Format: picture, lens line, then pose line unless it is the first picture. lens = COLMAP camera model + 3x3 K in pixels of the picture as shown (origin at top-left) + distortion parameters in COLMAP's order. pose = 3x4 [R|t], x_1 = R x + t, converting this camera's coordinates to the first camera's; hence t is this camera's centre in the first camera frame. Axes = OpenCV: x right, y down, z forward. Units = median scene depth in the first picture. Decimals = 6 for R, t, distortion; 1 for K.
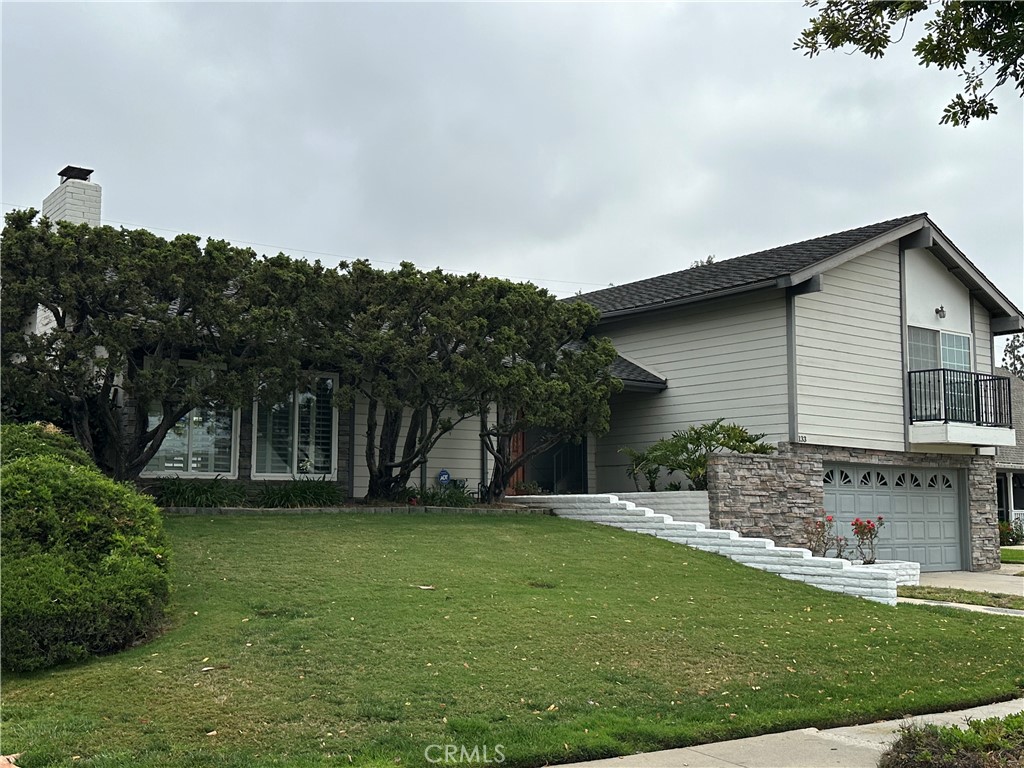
lens RADIAL K [[1100.9, 0, 512.0], [0, 1100.9, 384.0], [0, 0, 1]] dist [0.123319, -0.003836]
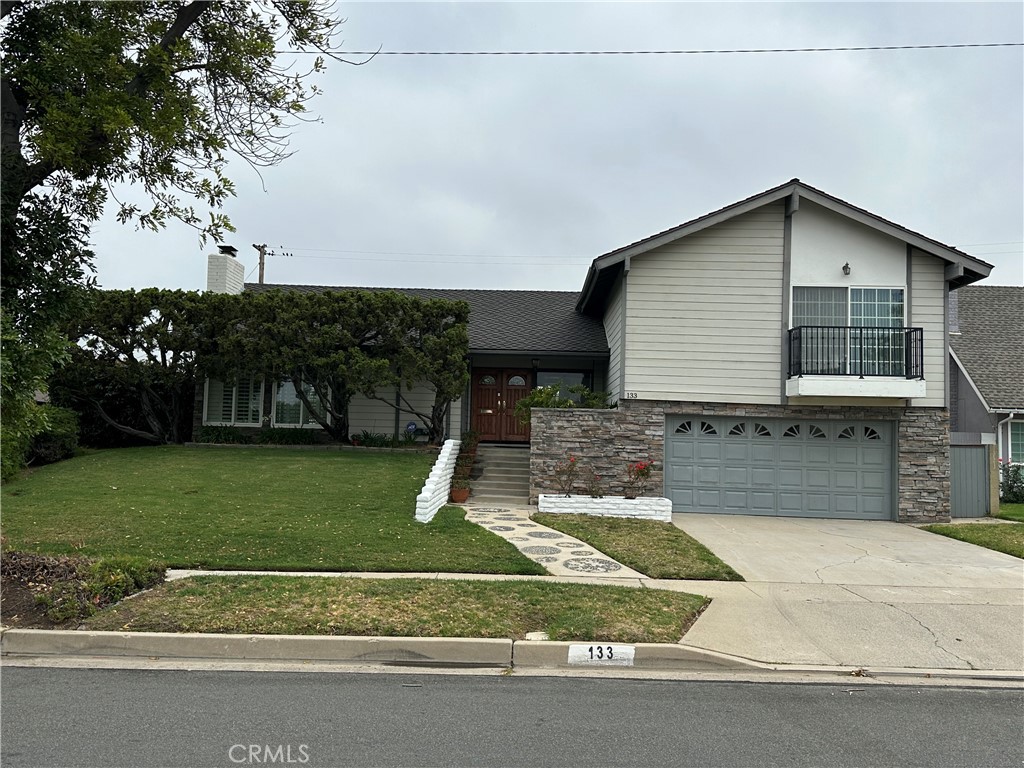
lens RADIAL K [[899.7, 0, 512.0], [0, 899.7, 384.0], [0, 0, 1]] dist [0.153427, -0.286094]
pose [[0.760144, -0.029801, -0.649071, 0.720477], [0.046890, 0.998859, 0.009053, 0.020383], [0.648061, -0.037316, 0.760674, 0.163757]]
